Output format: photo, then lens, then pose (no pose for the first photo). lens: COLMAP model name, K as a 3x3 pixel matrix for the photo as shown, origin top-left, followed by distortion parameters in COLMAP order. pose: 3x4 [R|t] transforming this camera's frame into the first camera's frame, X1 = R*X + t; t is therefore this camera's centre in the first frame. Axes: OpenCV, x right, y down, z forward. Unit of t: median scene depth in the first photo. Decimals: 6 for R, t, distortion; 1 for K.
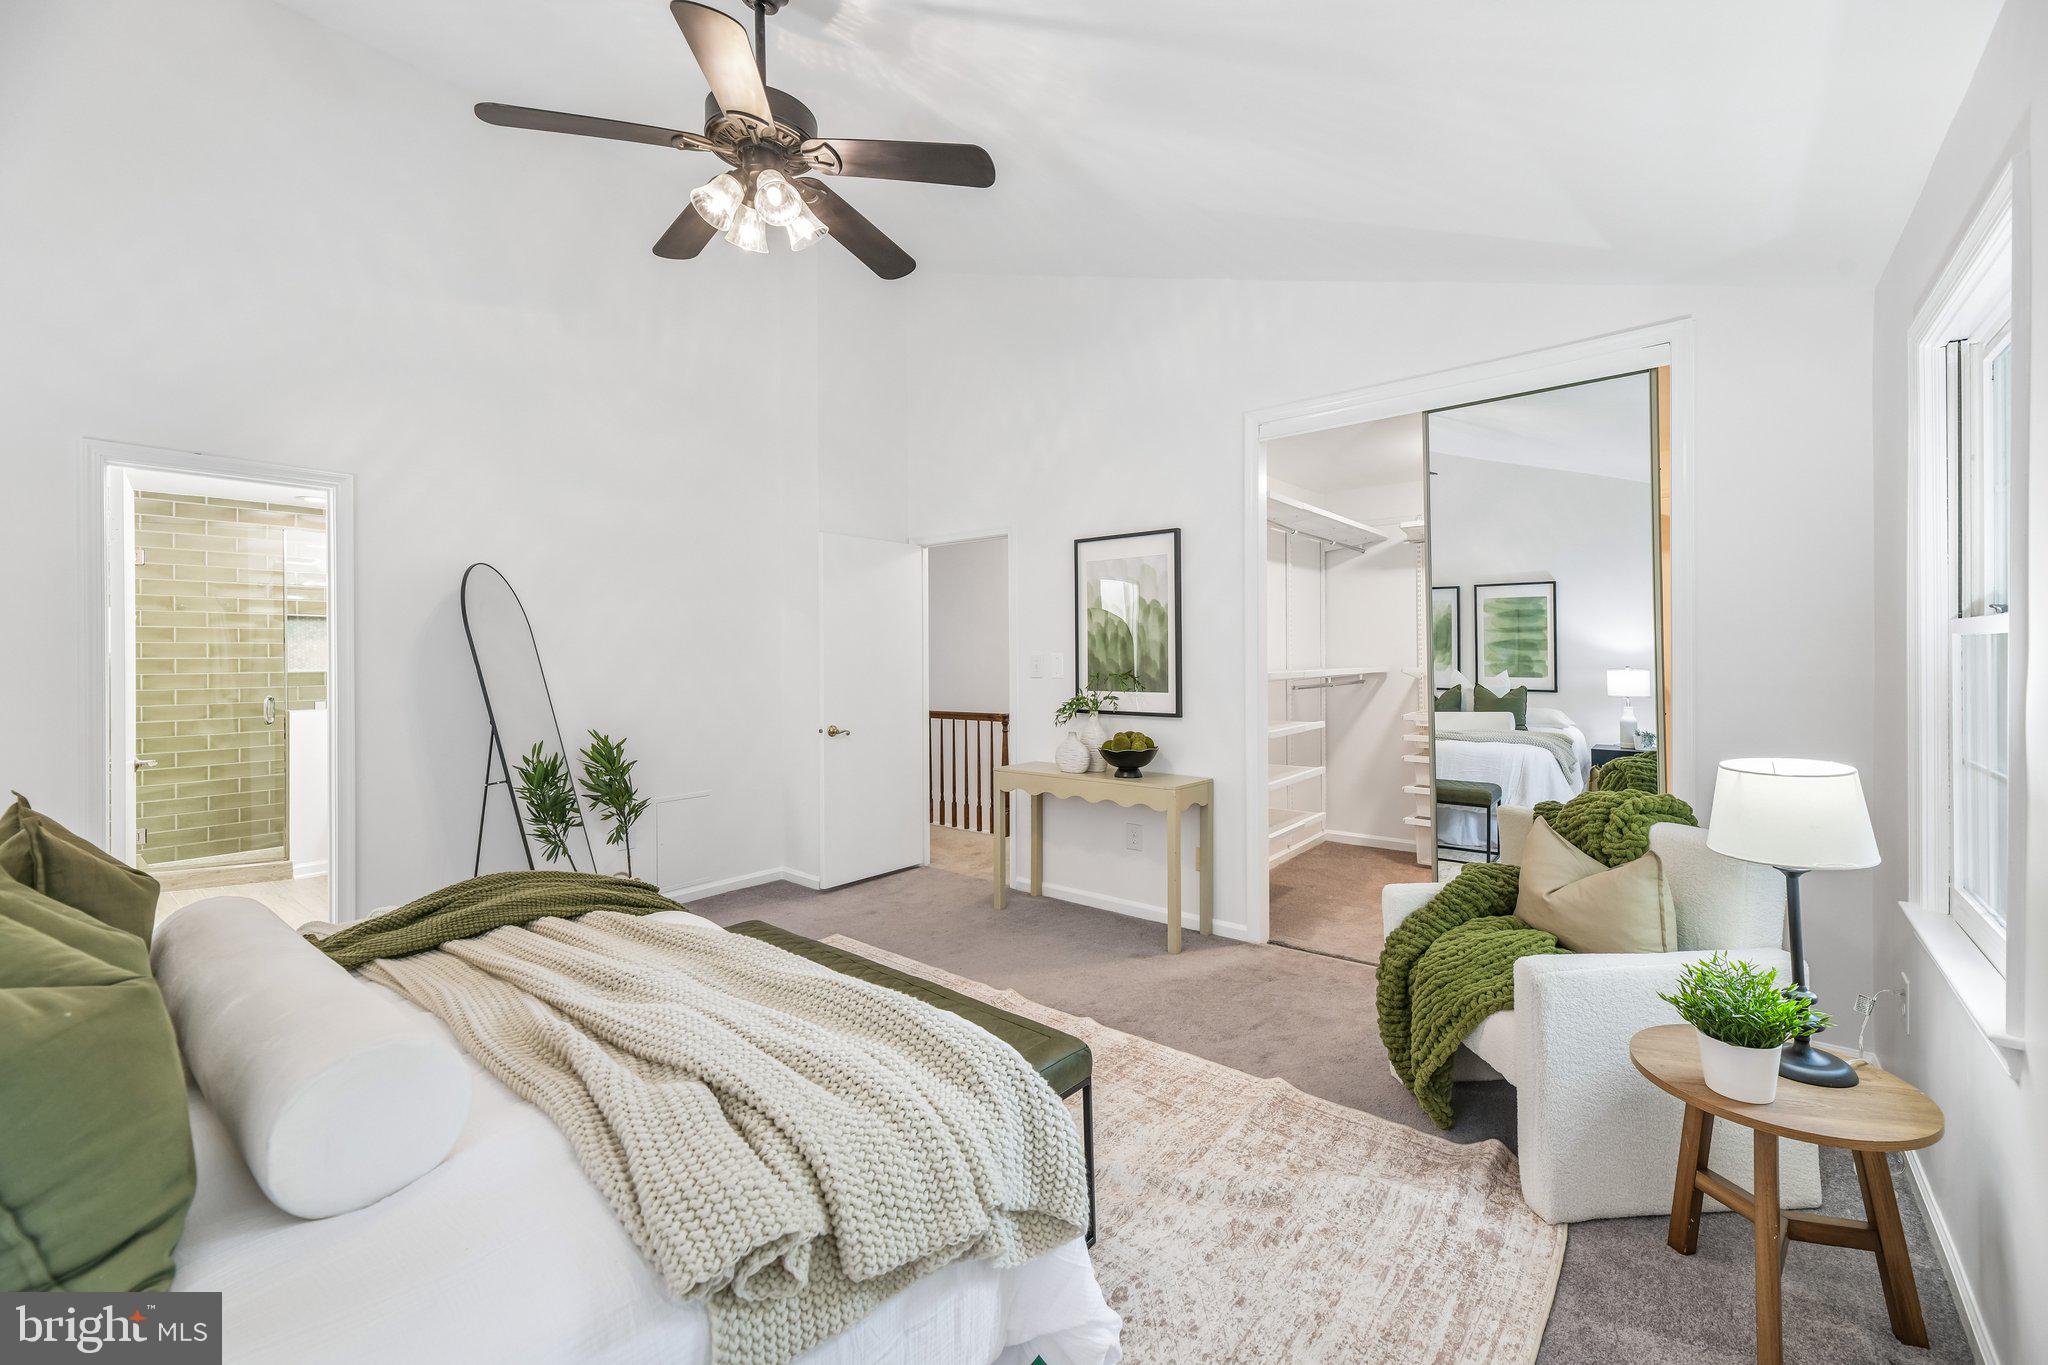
lens RADIAL K [[825.3, 0, 1035.7], [0, 825.3, 657.5], [0, 0, 1]] dist [0.003368, -0.000294]
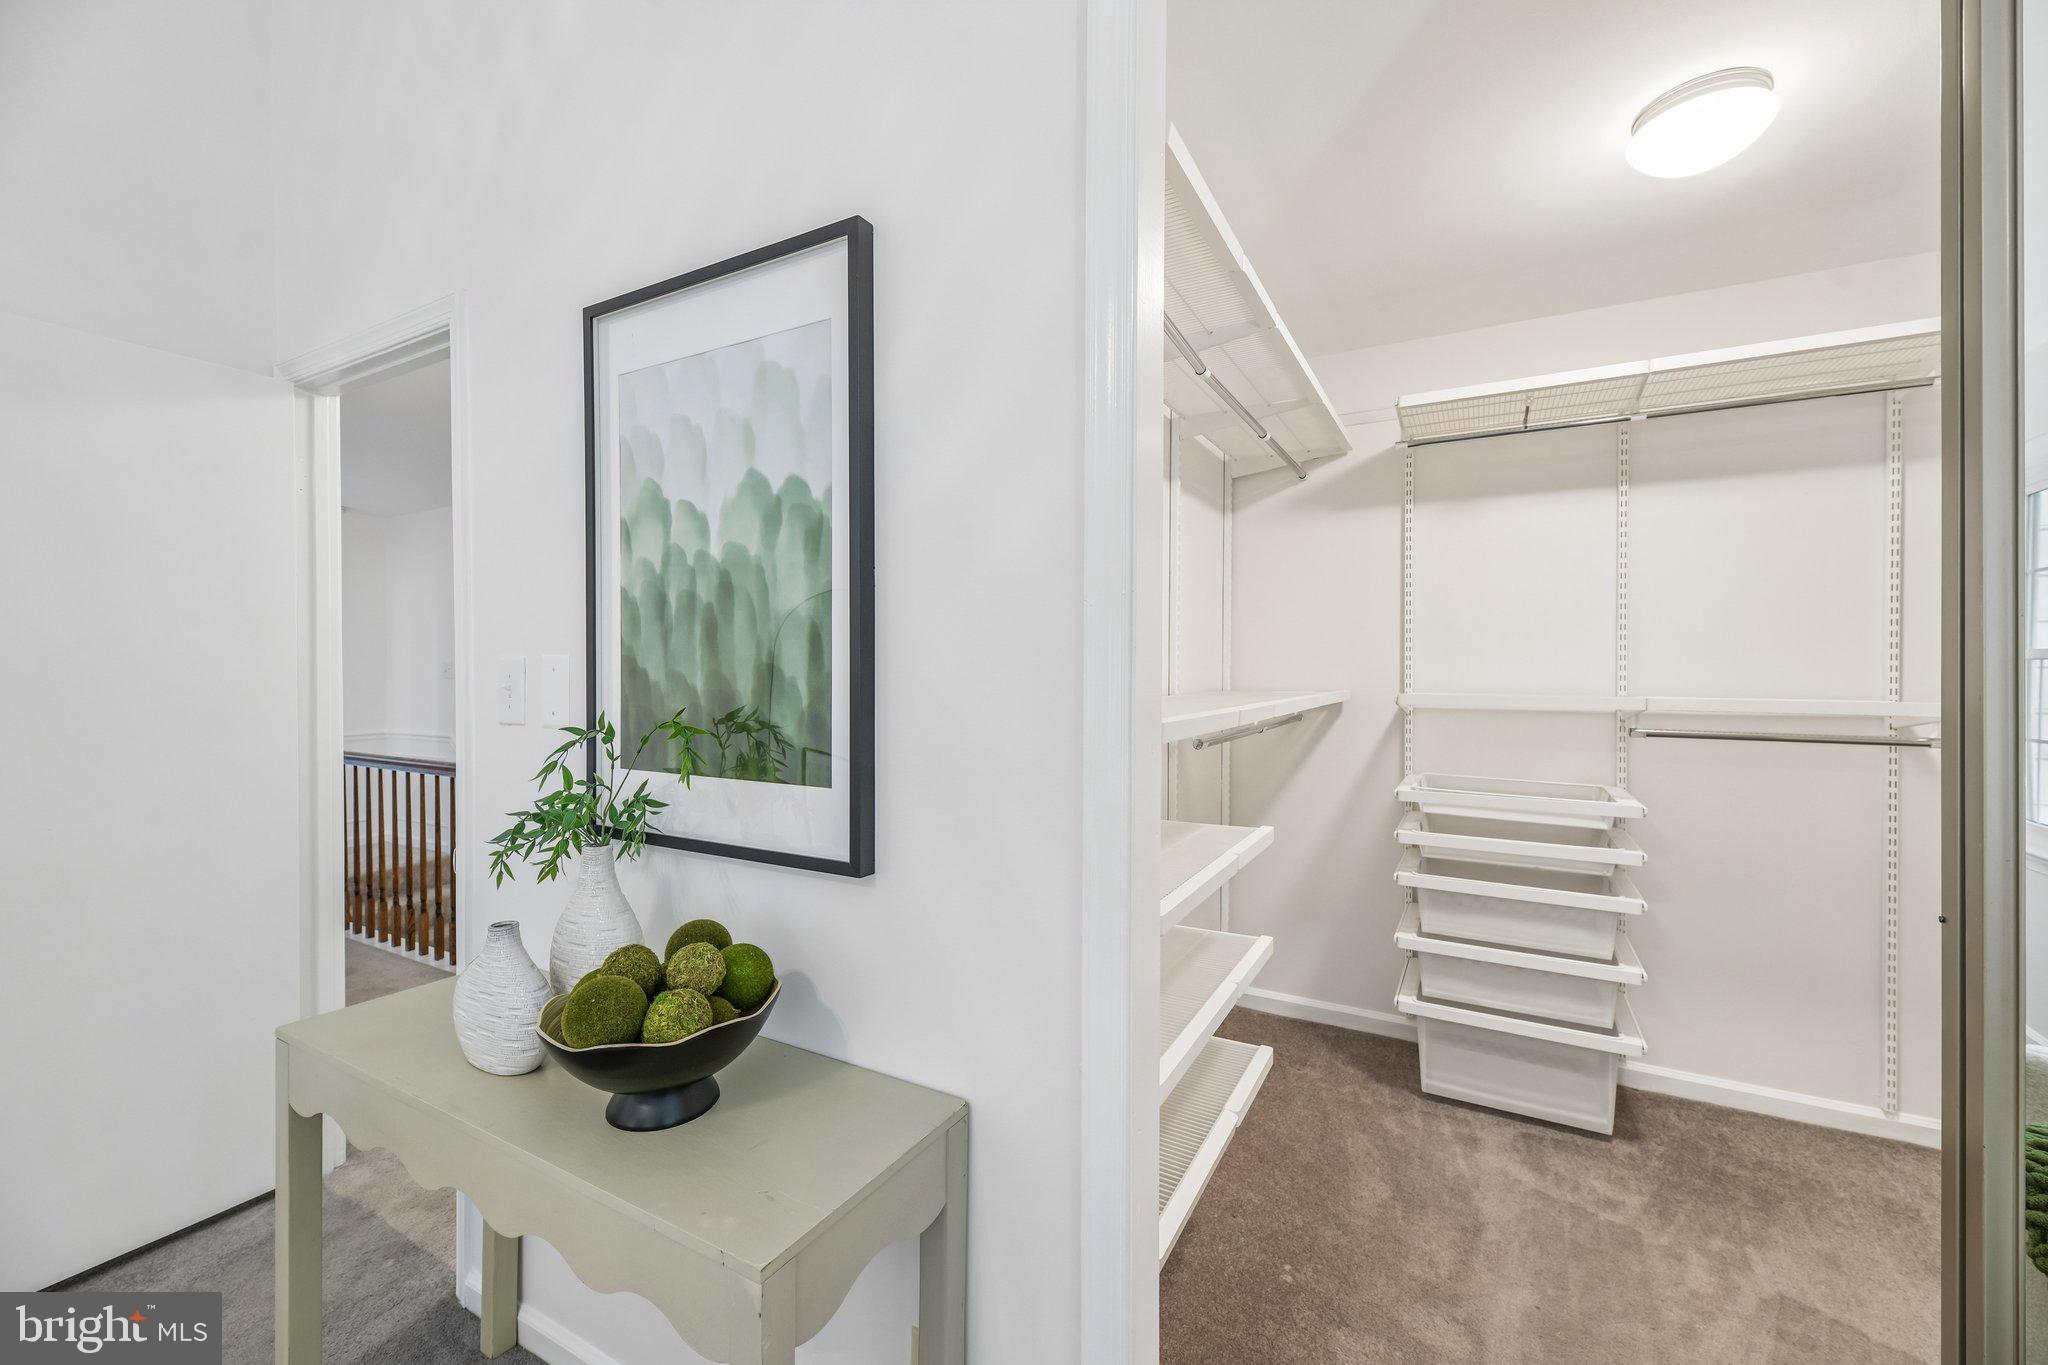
lens RADIAL K [[825.3, 0, 1035.7], [0, 825.3, 657.5], [0, 0, 1]] dist [0.003368, -0.000294]
pose [[0.984488, 0.006234, 0.175340, 0.173637], [-0.003691, 0.999883, -0.014822, 0.000180], [-0.175412, 0.013945, 0.984396, 0.670395]]
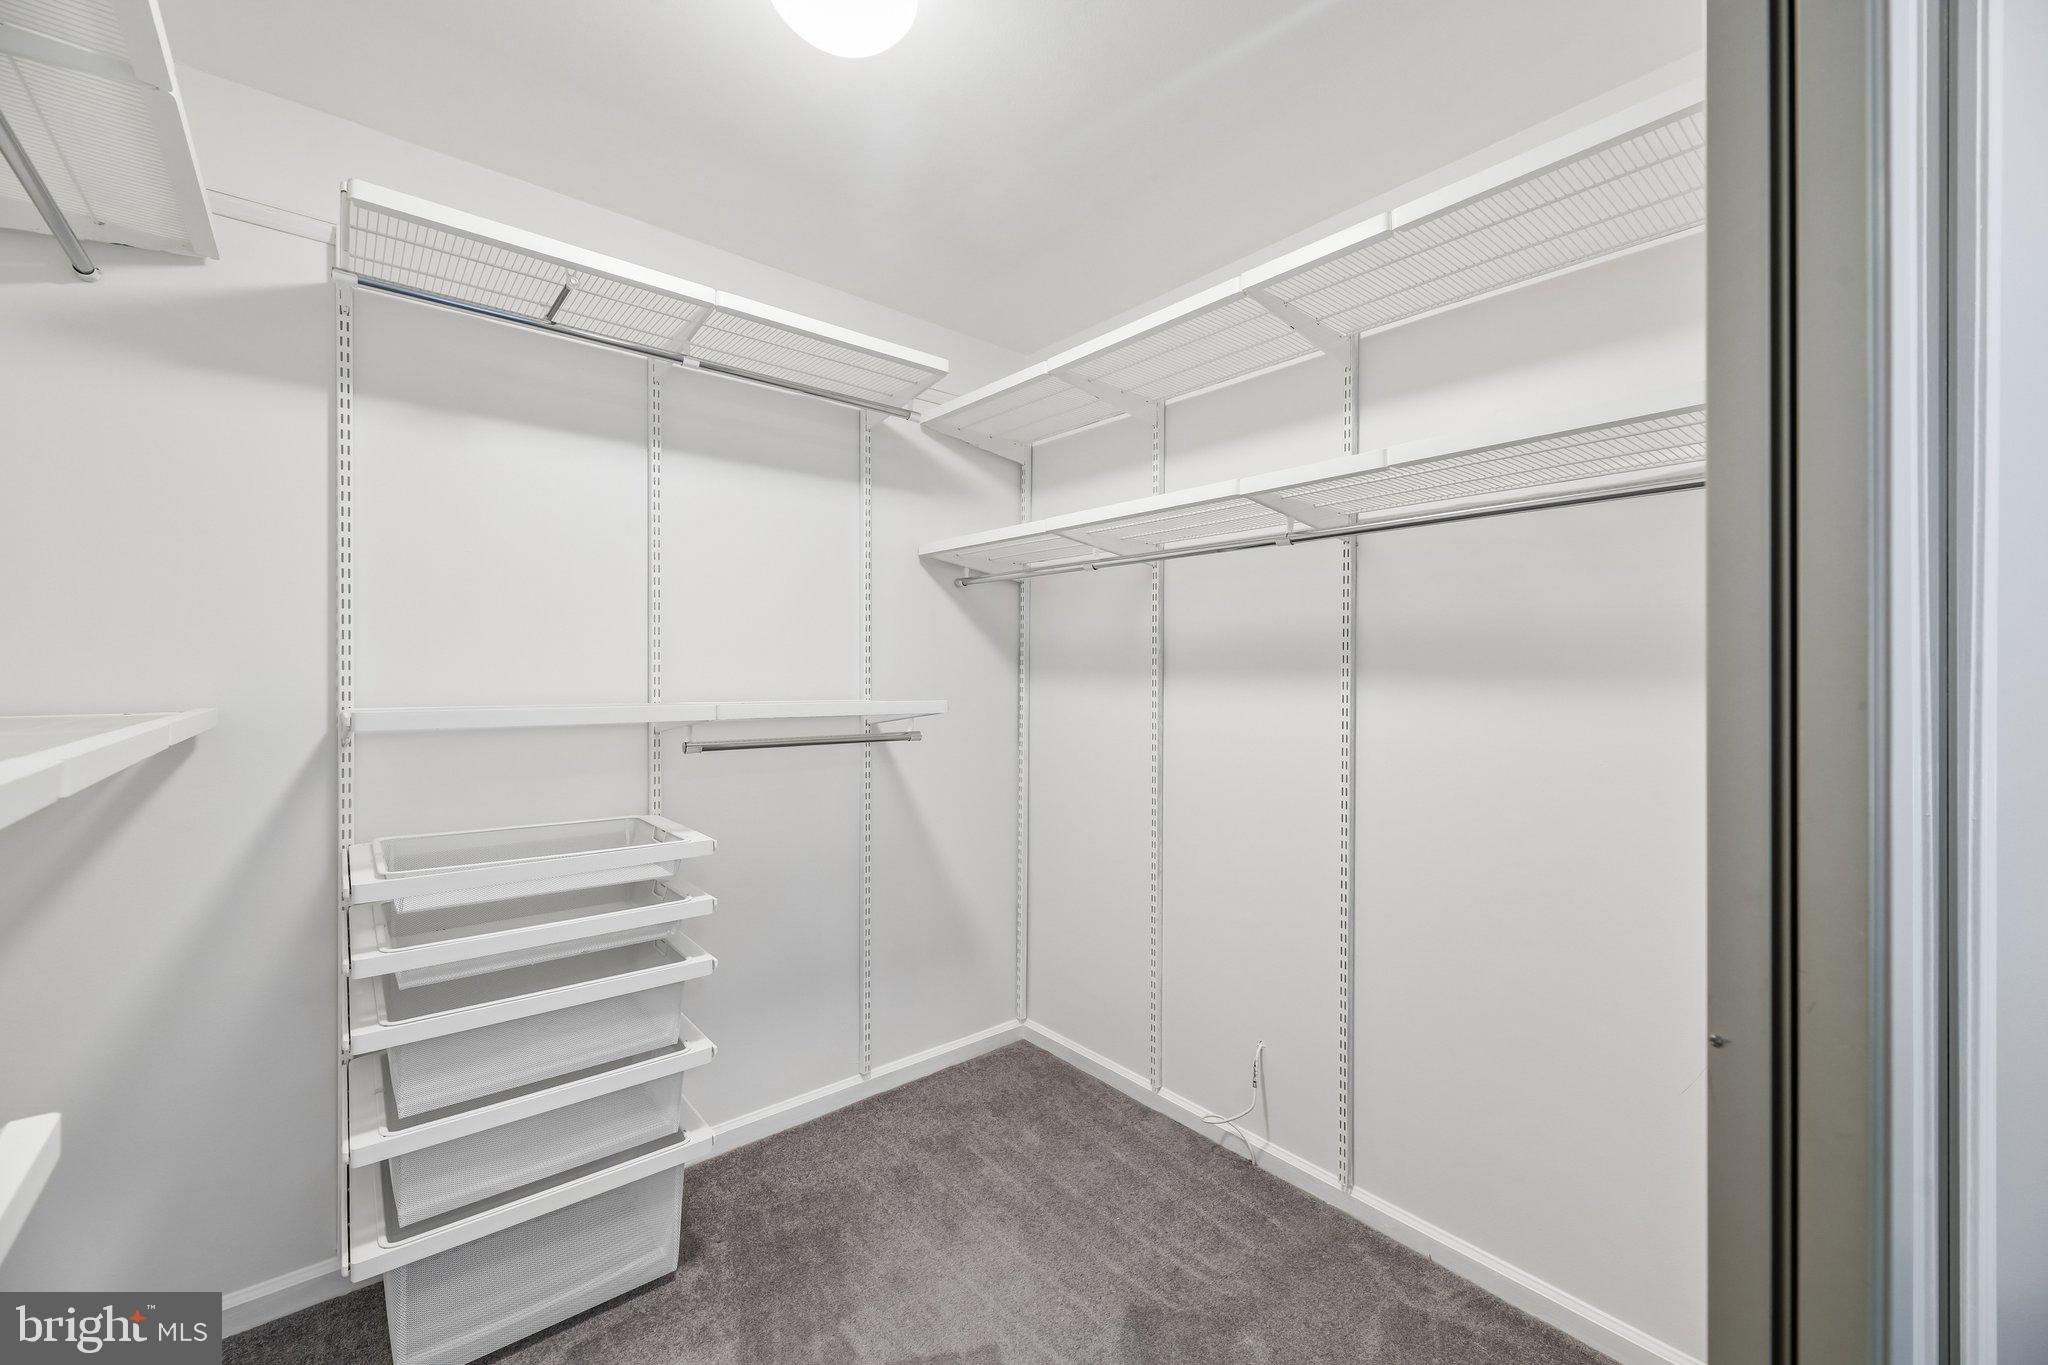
lens RADIAL K [[818.2, 0, 1033.2], [0, 818.2, 680.3], [0, 0, 1]] dist [-0.000747, -0.000735]
pose [[0.193033, -0.001033, 0.981192, 0.262695], [-0.001582, 0.999998, 0.001364, 0.003280], [-0.981191, -0.001816, 0.193031, 0.868575]]
